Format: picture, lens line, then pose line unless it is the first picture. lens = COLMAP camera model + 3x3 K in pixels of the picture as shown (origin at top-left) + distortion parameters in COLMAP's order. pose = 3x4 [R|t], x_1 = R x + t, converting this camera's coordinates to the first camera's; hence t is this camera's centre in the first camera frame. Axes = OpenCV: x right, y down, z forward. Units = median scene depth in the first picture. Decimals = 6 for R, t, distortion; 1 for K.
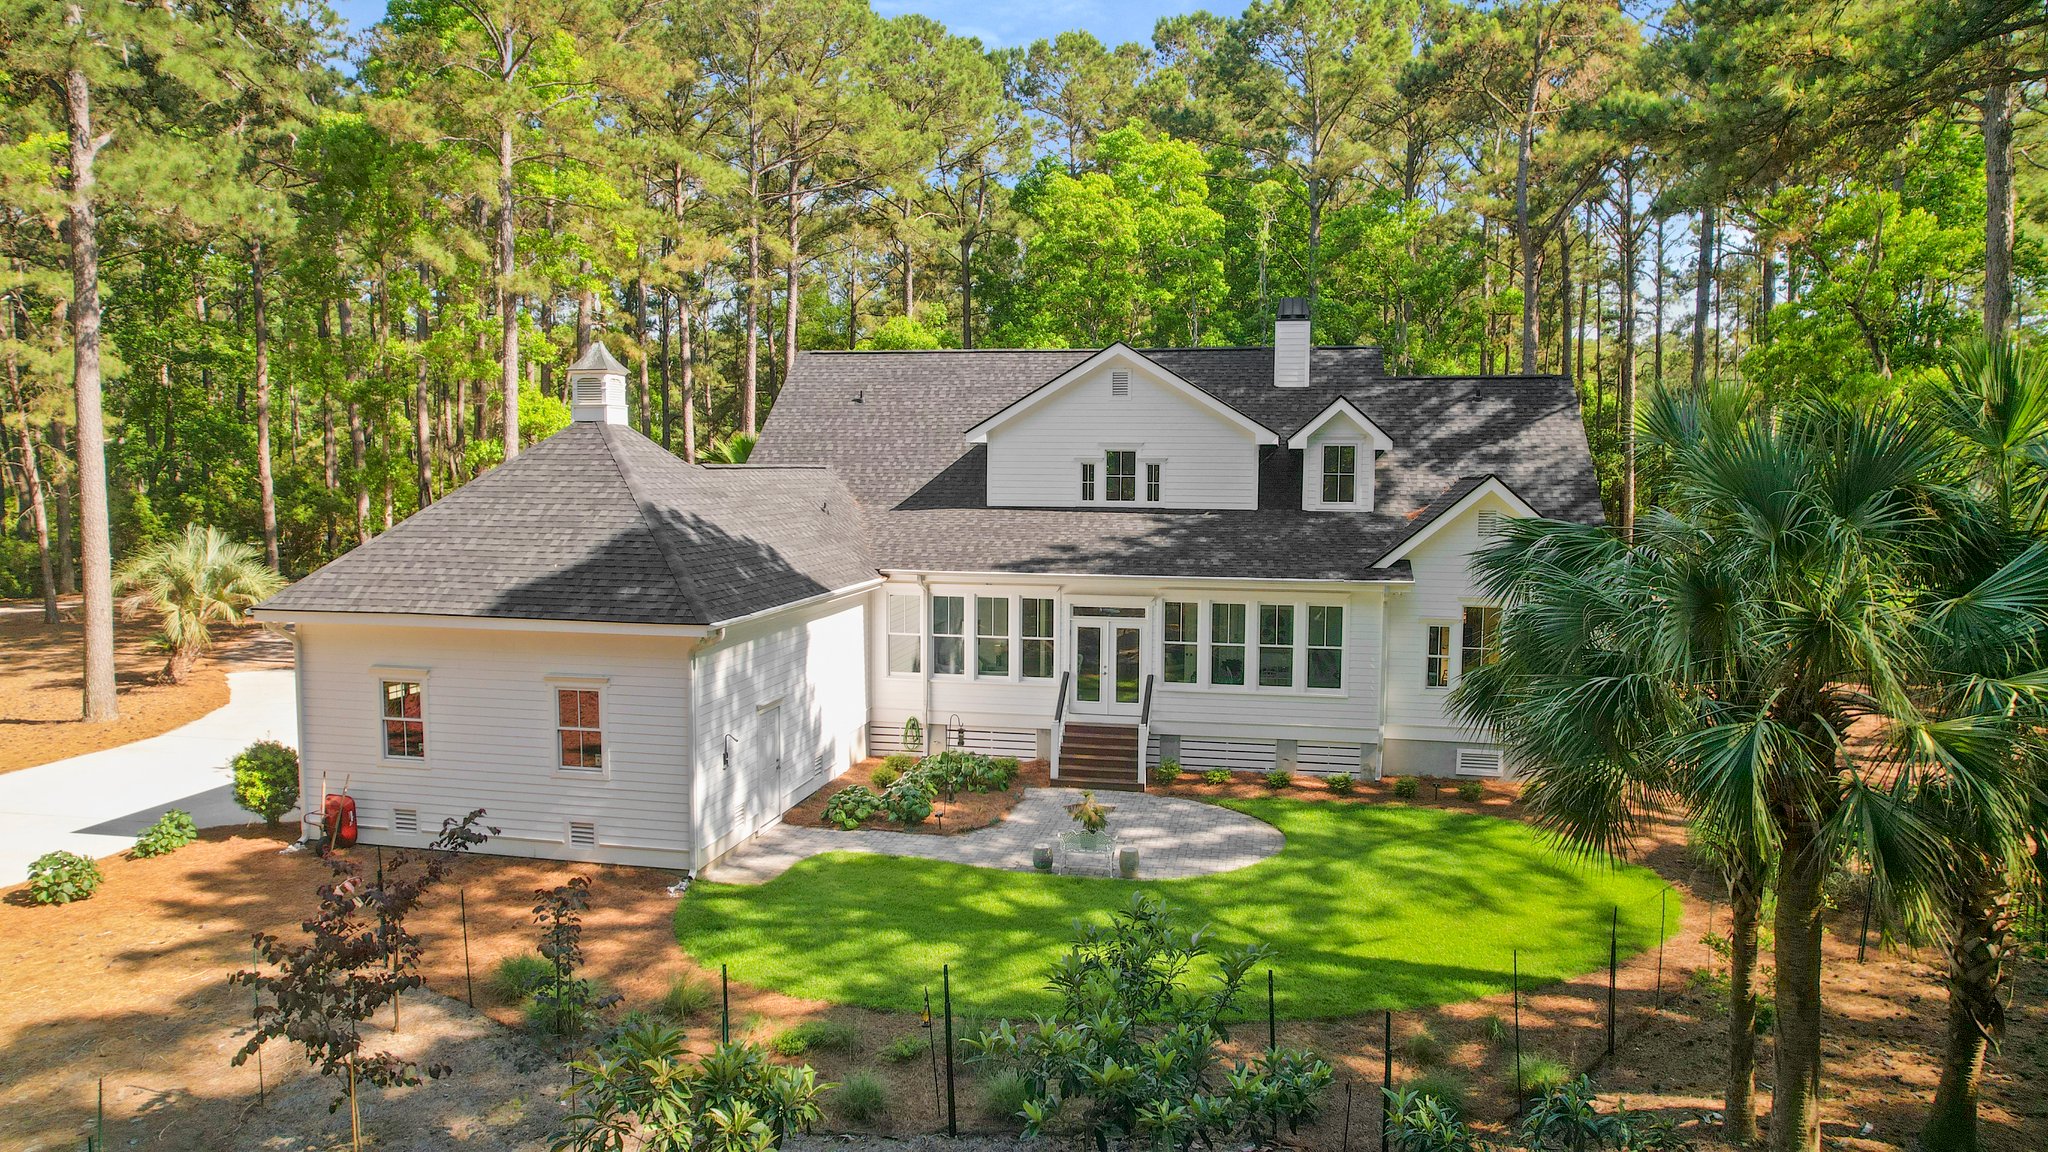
lens RADIAL K [[1315.7, 0, 1032.4], [0, 1315.7, 578.0], [0, 0, 1]] dist [-0.065411, 0.057712]
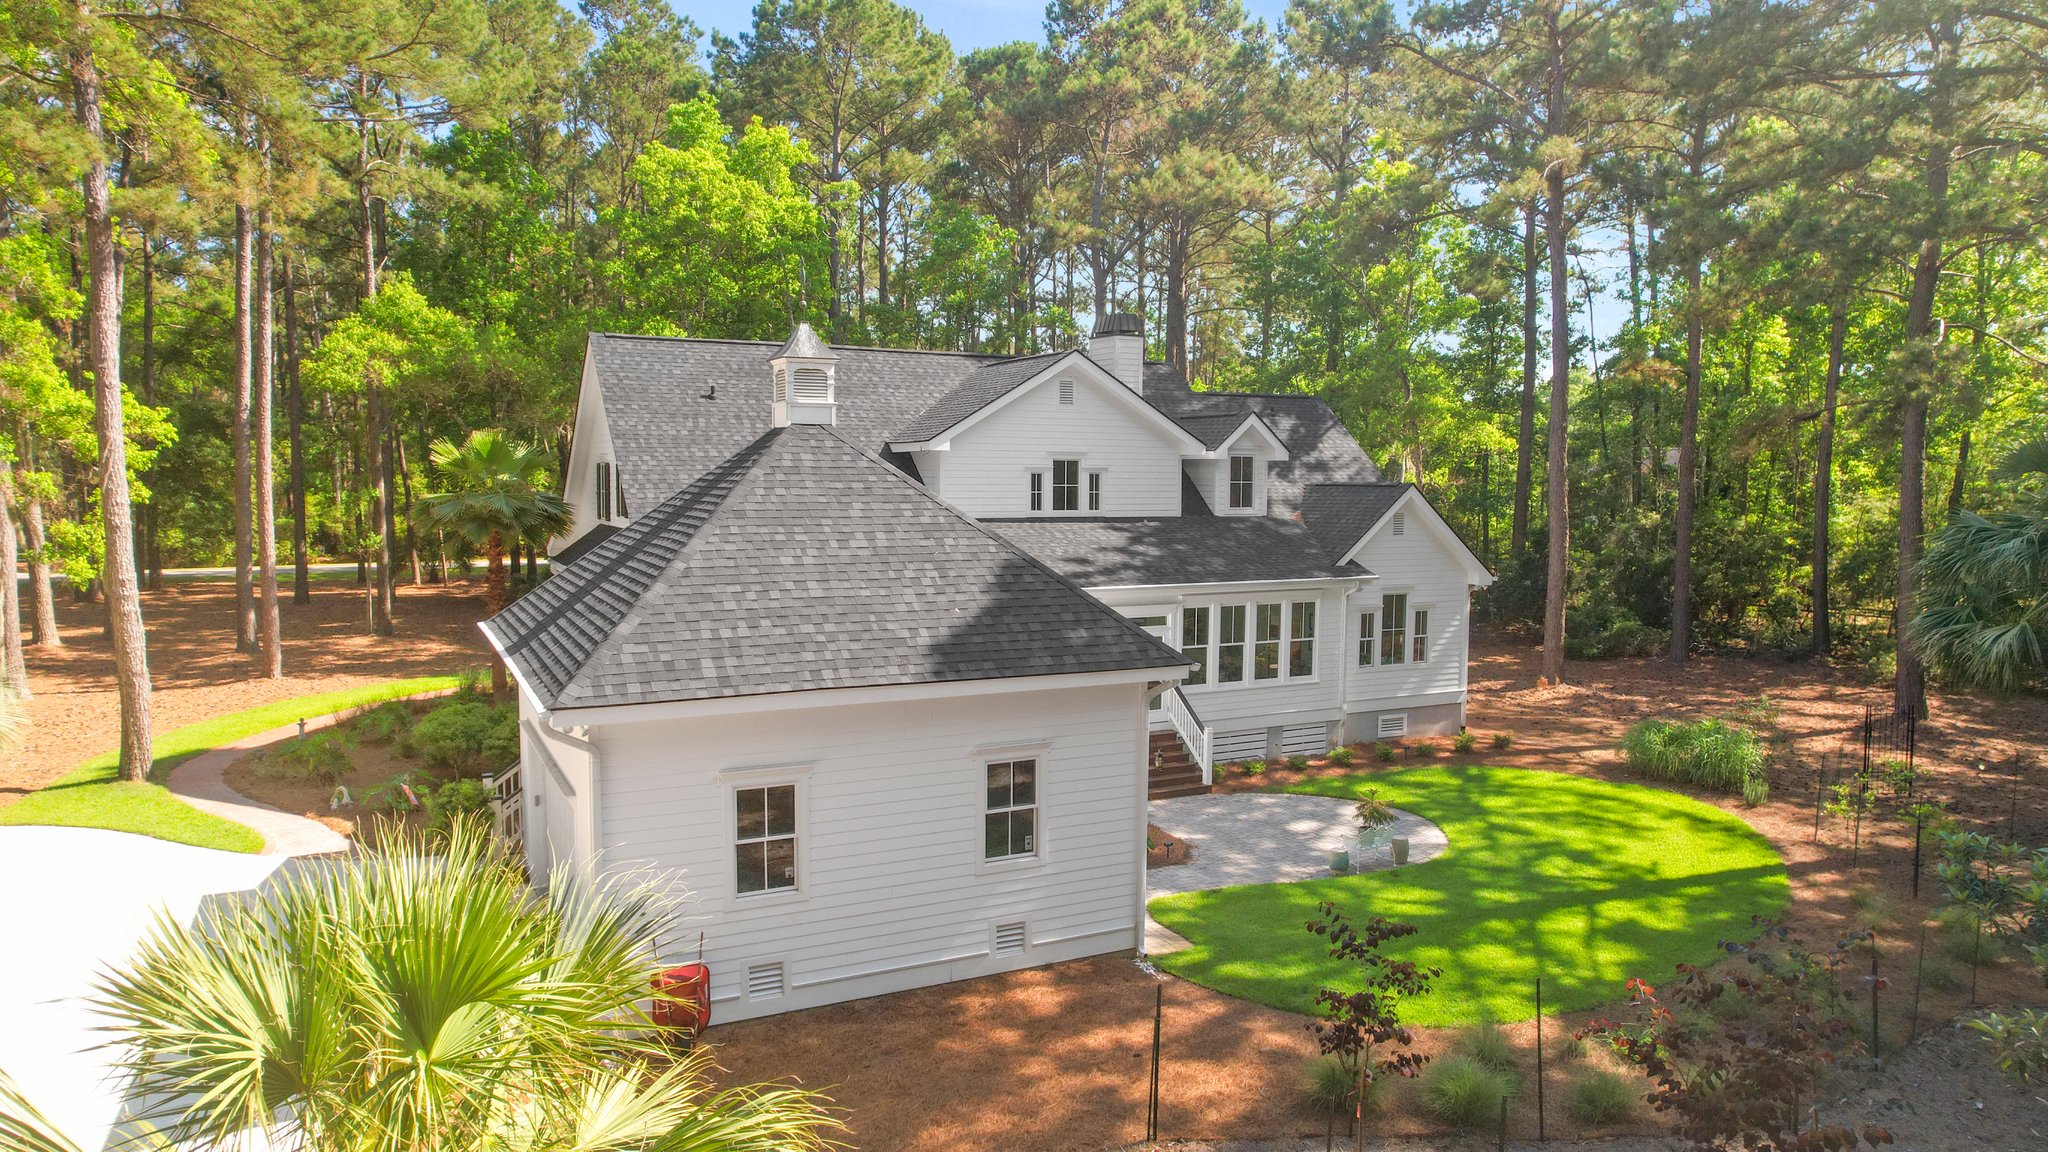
lens RADIAL K [[1315.7, 0, 1043.0], [0, 1315.7, 572.7], [0, 0, 1]] dist [-0.065411, 0.057712]
pose [[0.776104, -0.048277, 0.628754, -0.833237], [0.047237, 0.998715, 0.018375, -0.044777], [-0.628833, 0.015440, 0.777387, 0.351127]]
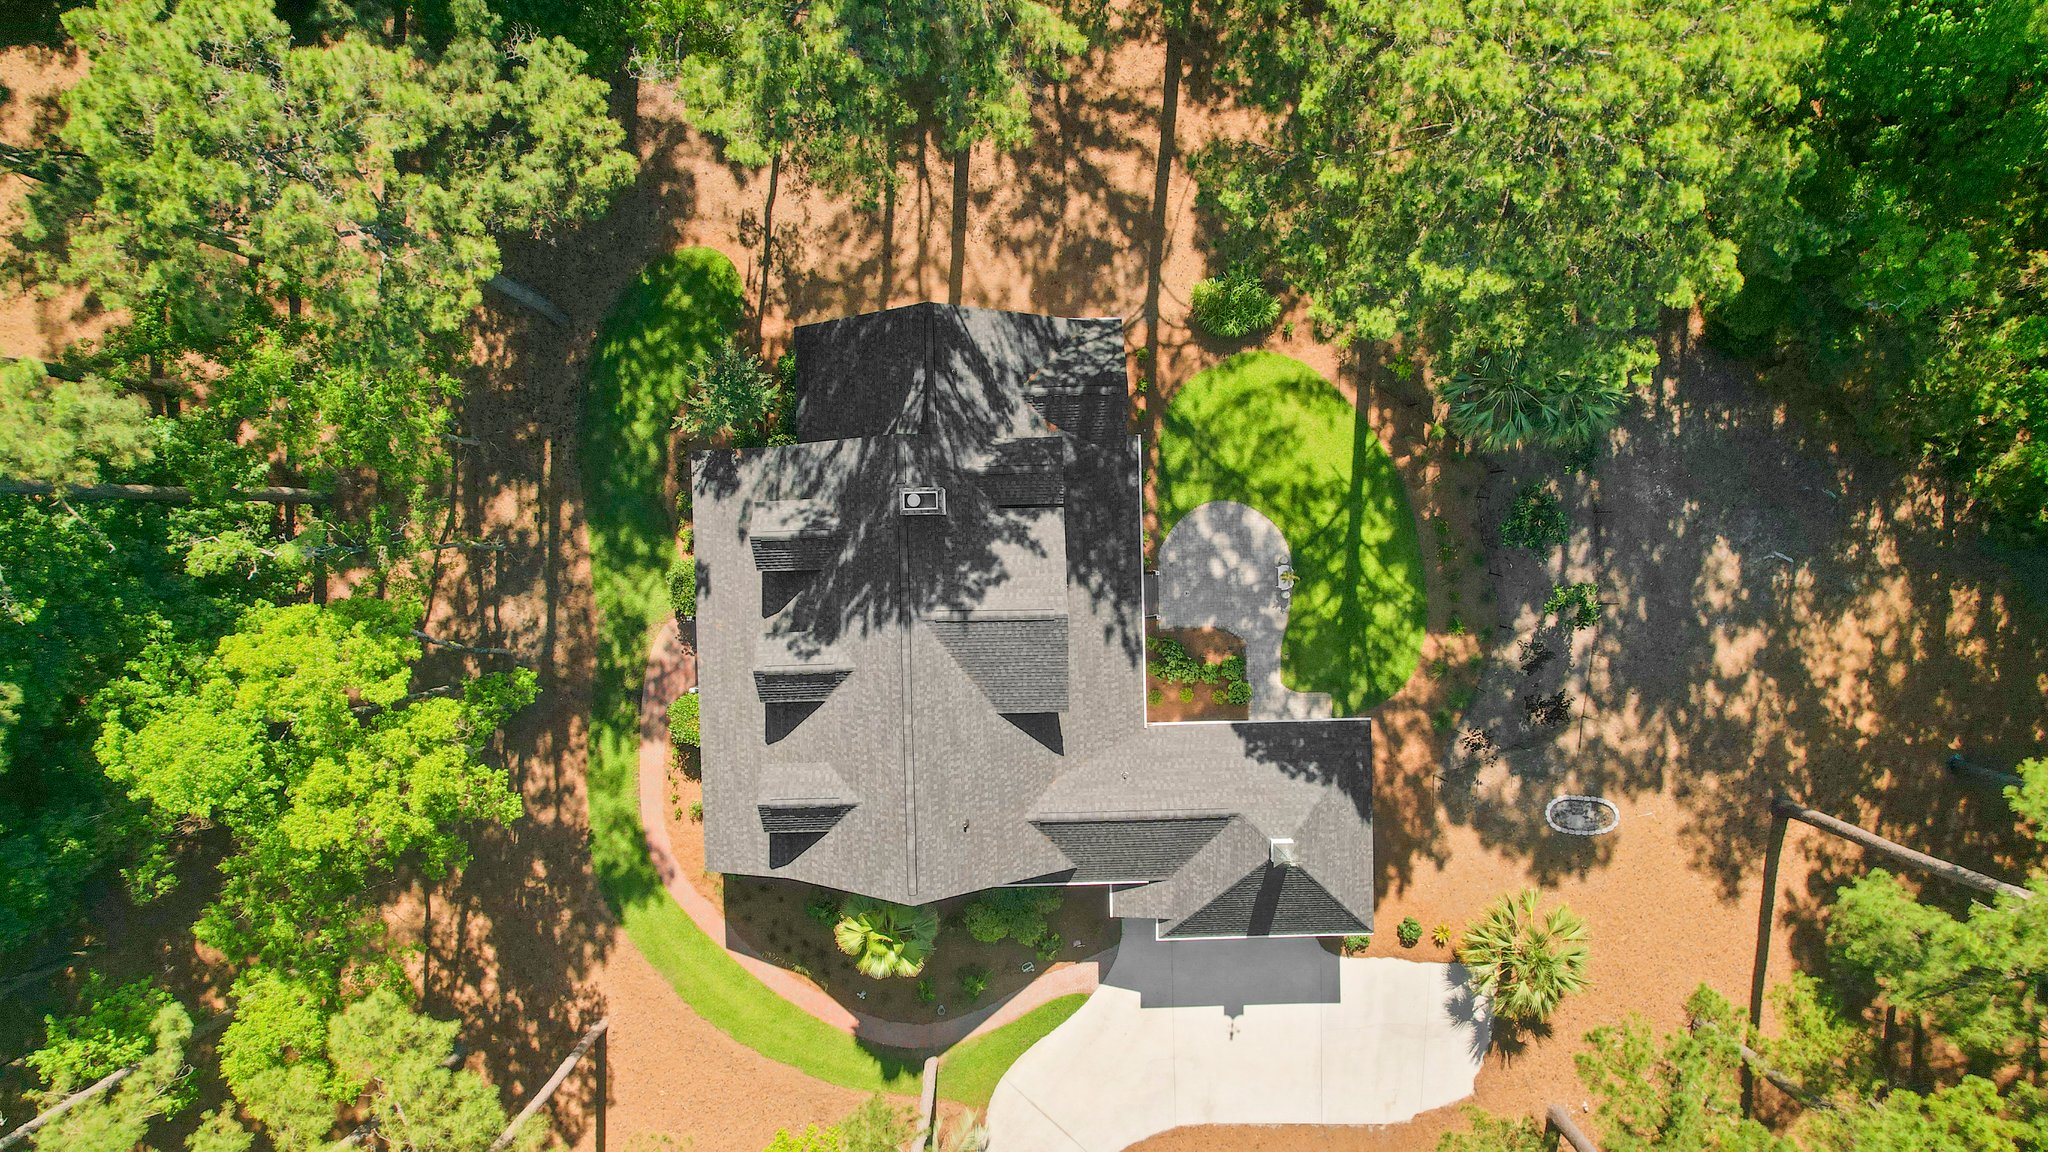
lens RADIAL K [[1165.2, 0, 1017.8], [0, 1165.2, 578.5], [0, 0, 1]] dist [-0.019102, -0.006242]
pose [[-0.215174, -0.976095, -0.030640, 0.229374], [0.079319, -0.048739, 0.995657, -2.098917], [-0.973349, 0.211809, 0.087911, 1.325623]]
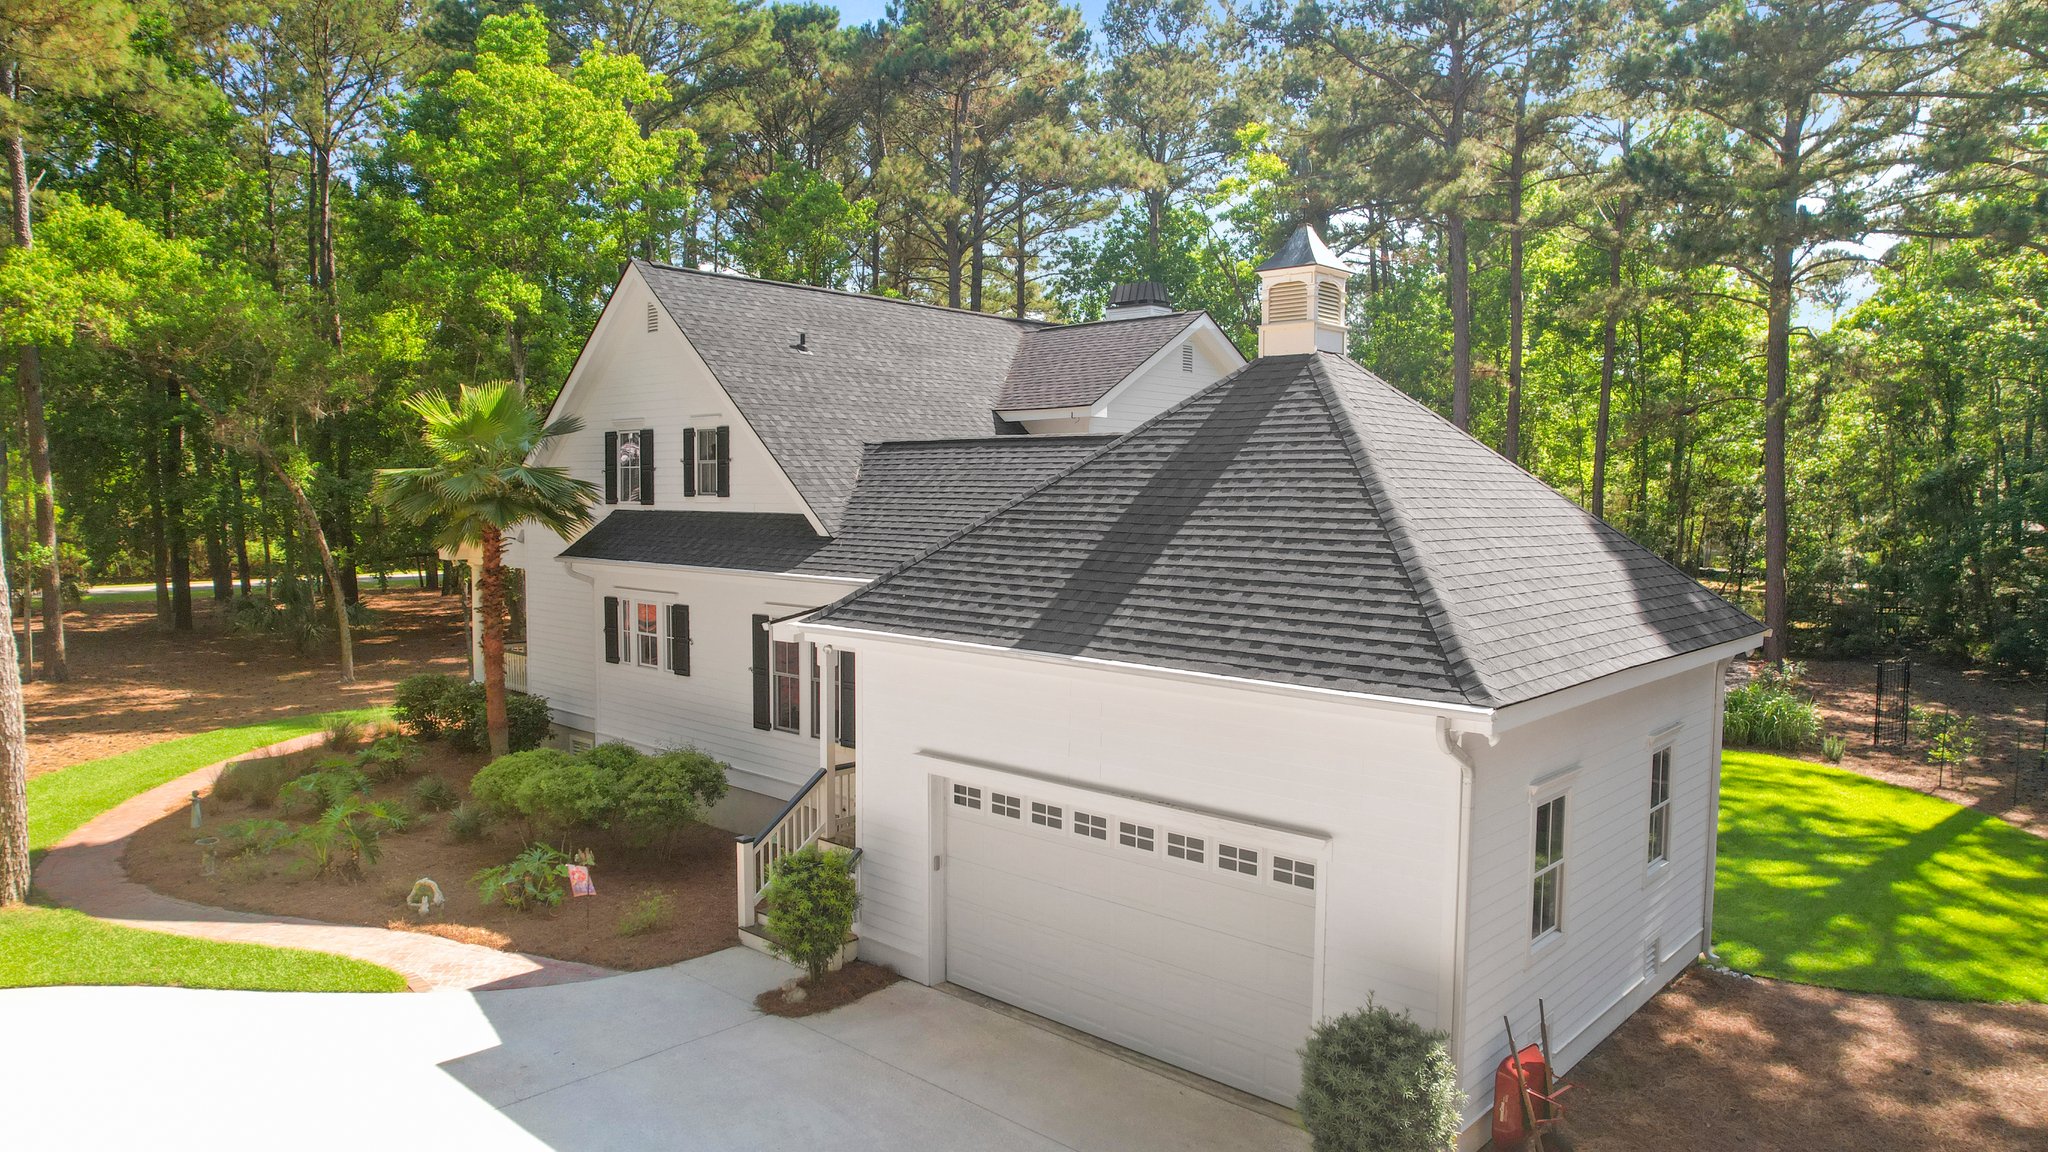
lens RADIAL K [[1315.7, 0, 1032.7], [0, 1315.7, 565.1], [0, 0, 1]] dist [-0.065411, 0.057712]
pose [[0.514303, -0.047770, 0.856277, -1.084393], [0.067826, 0.997586, 0.014915, -0.040822], [-0.854922, 0.050407, 0.516301, 0.918025]]
